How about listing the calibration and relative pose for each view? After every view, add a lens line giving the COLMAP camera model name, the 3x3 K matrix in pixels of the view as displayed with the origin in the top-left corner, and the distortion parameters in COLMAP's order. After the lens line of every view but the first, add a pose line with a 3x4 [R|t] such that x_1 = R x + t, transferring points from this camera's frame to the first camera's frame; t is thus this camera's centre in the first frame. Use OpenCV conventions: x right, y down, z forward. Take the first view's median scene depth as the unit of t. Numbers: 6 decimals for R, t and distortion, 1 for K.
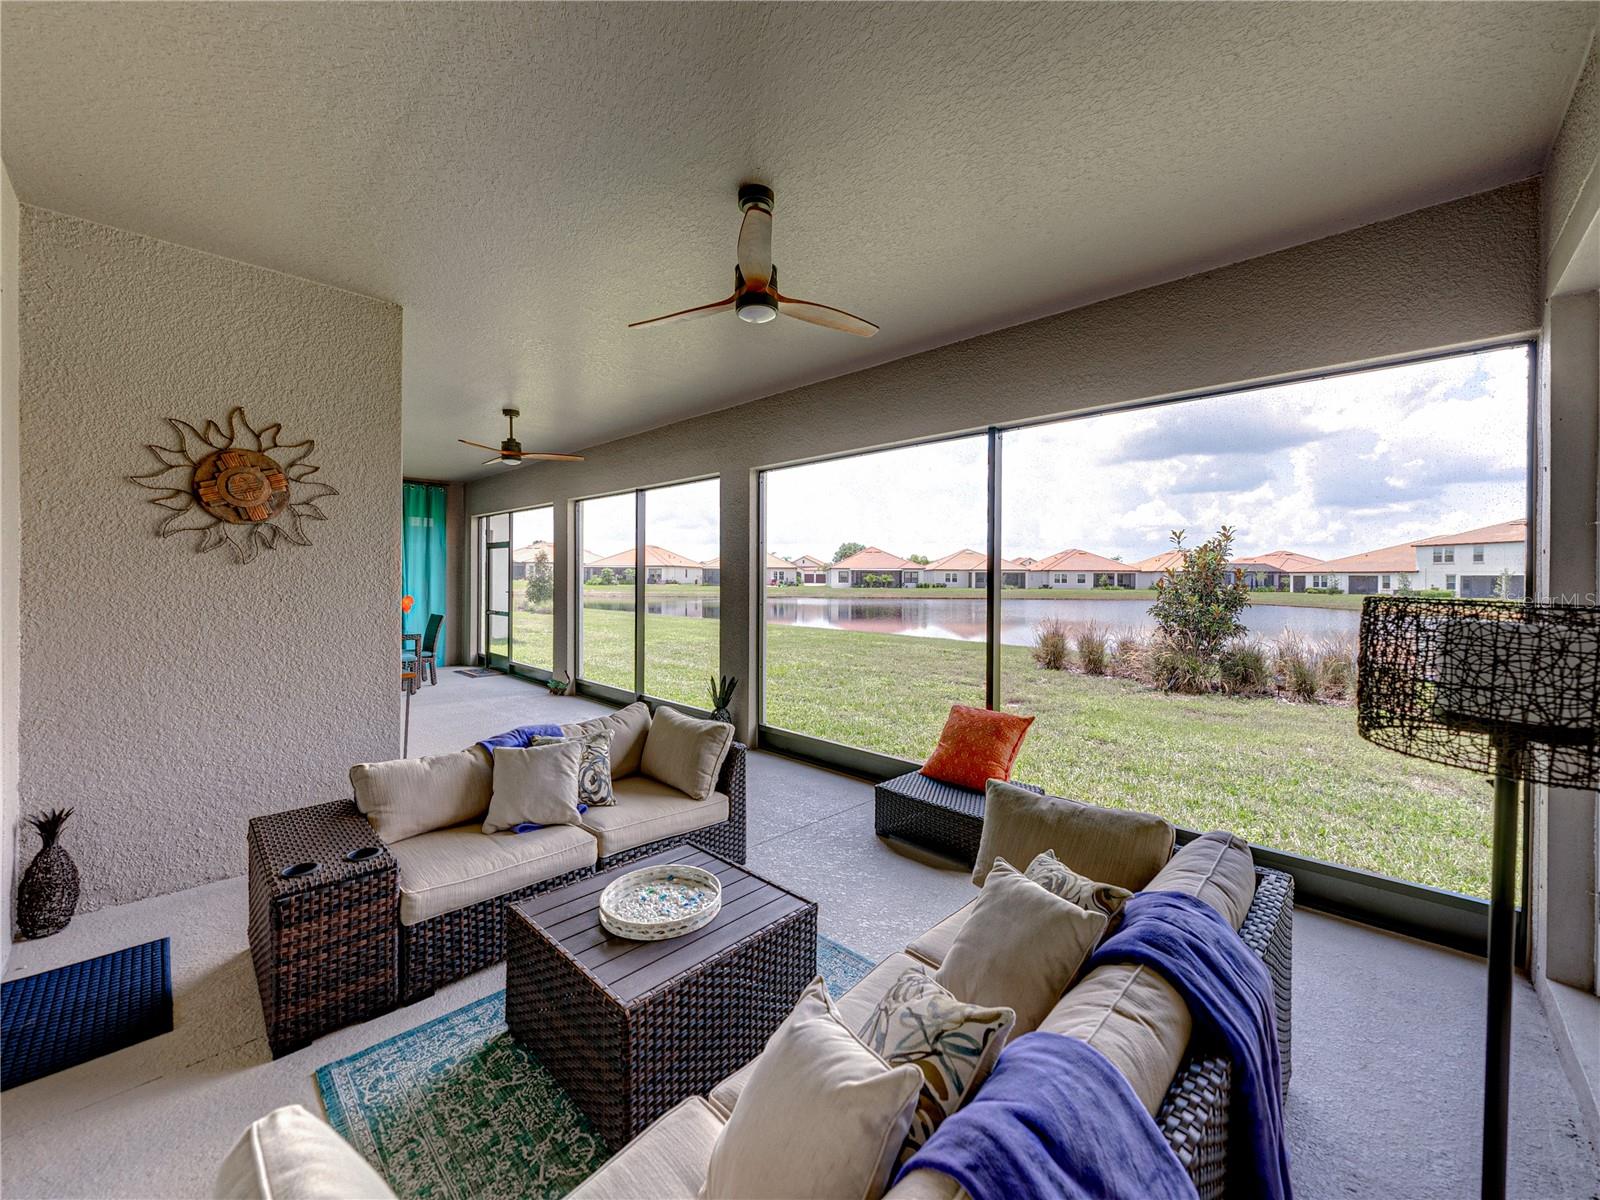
lens RADIAL K [[619.4, 0, 802.5], [0, 619.4, 582.2], [0, 0, 1]] dist [-0.000801, -0.000097]
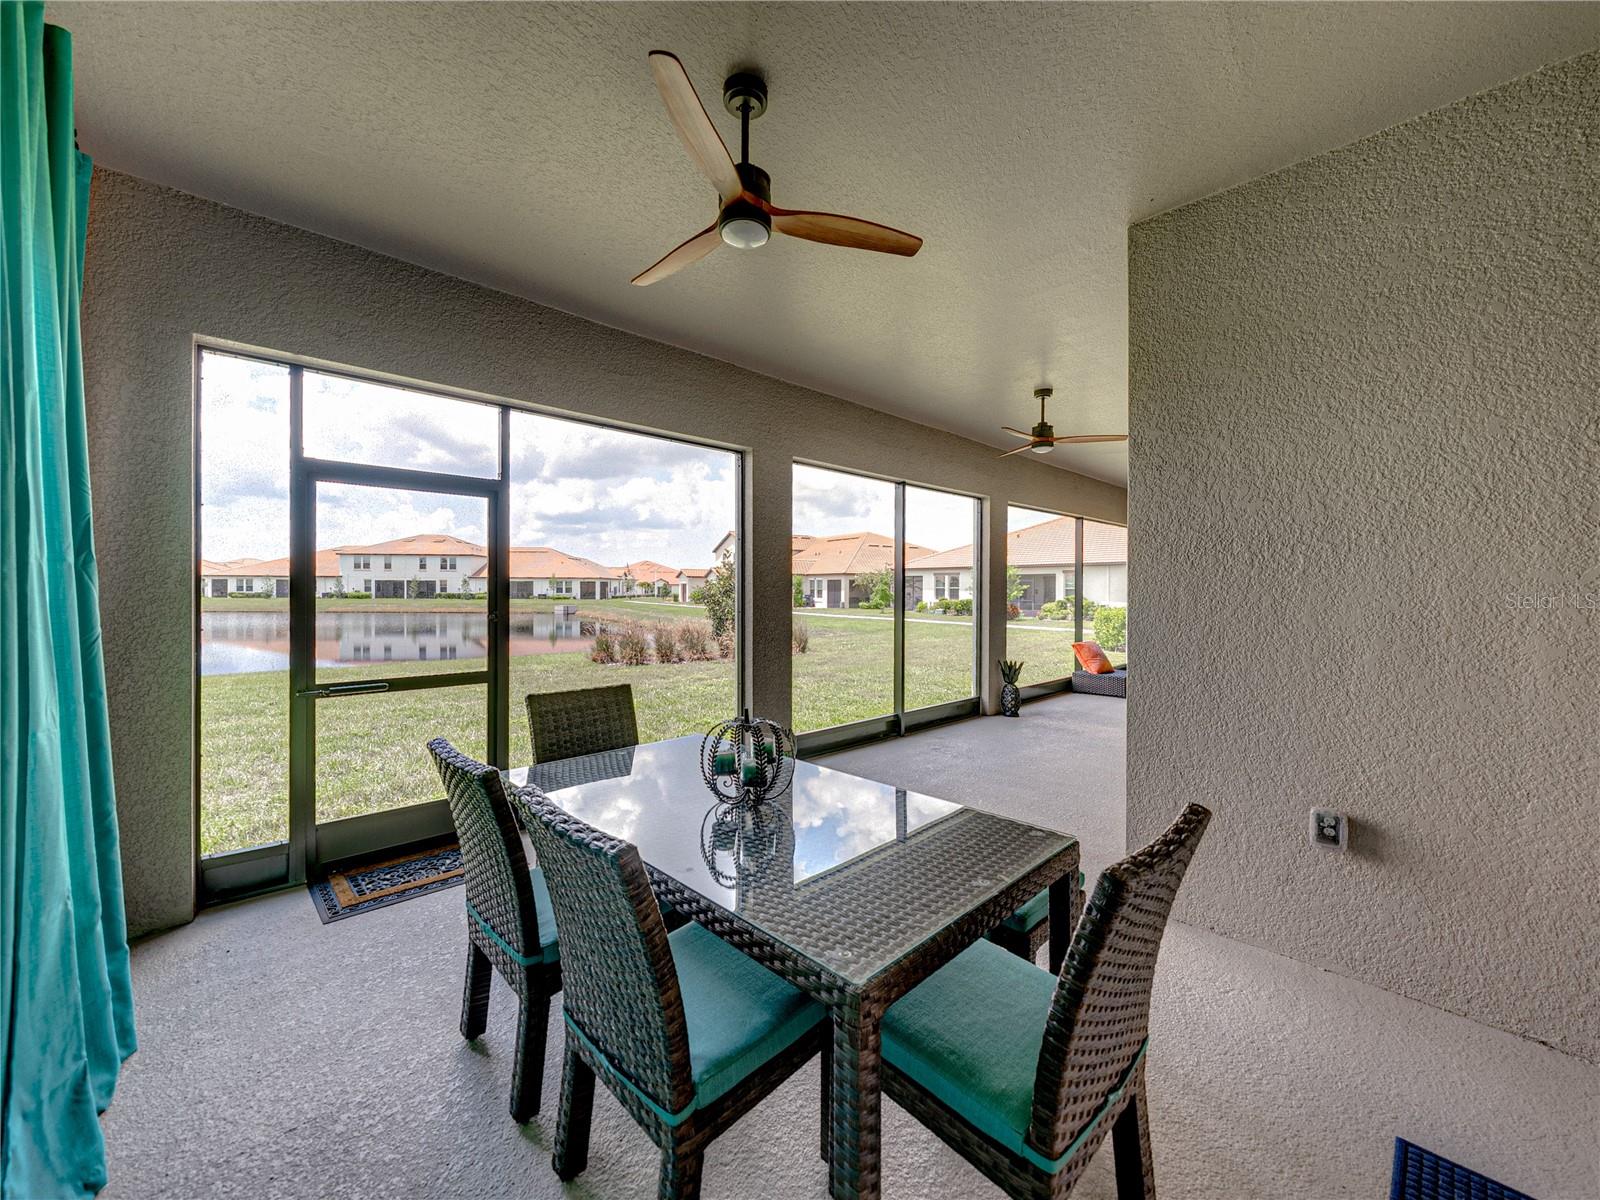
lens RADIAL K [[640.3, 0, 800.0], [0, 640.3, 600.0], [0, 0, 1]] dist [-0.000681, -0.000026]
pose [[0.038990, -0.022203, 0.998993, -0.950110], [0.000504, 0.999753, 0.022200, -0.000744], [-0.999239, -0.000363, 0.038992, 0.891543]]
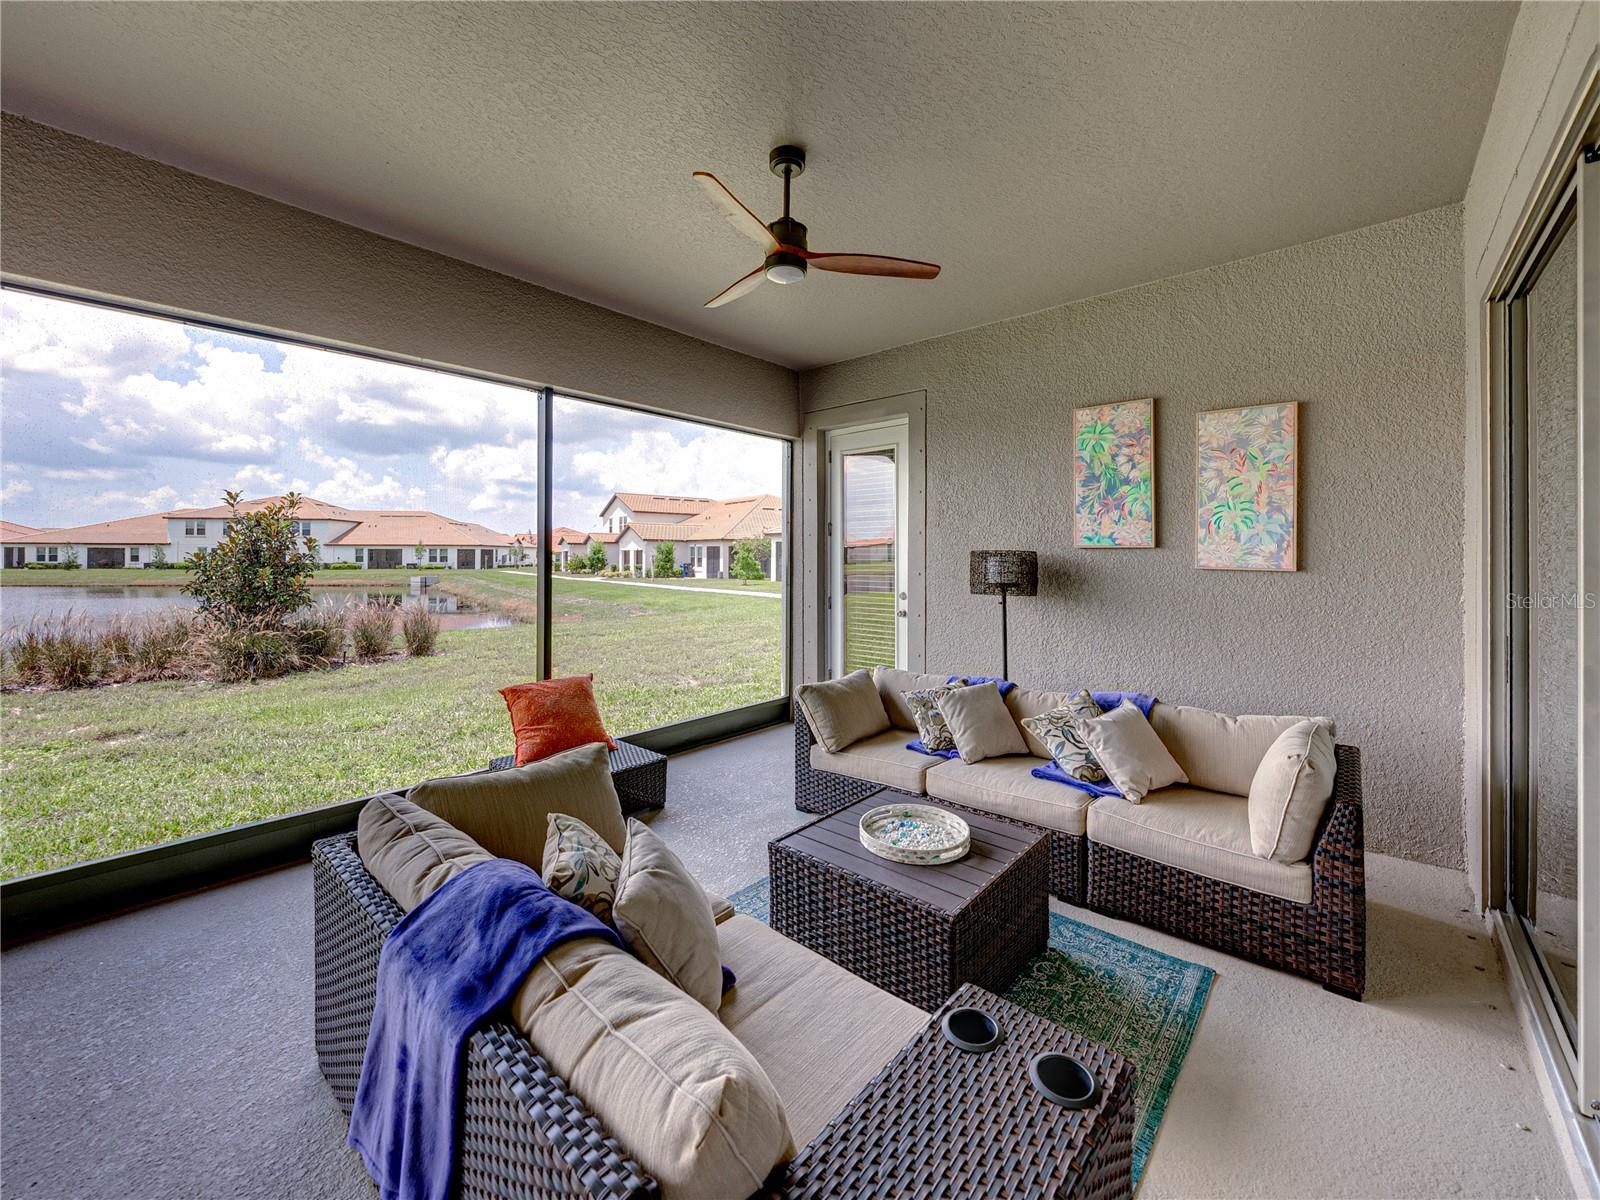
lens RADIAL K [[629.7, 0, 799.7], [0, 629.7, 555.7], [0, 0, 1]] dist [-0.000029, -0.000016]
pose [[-0.026769, -0.003380, 0.999636, -0.219152], [0.002457, 0.999991, 0.003447, 0.003198], [-0.999639, 0.002549, -0.026761, 0.202512]]
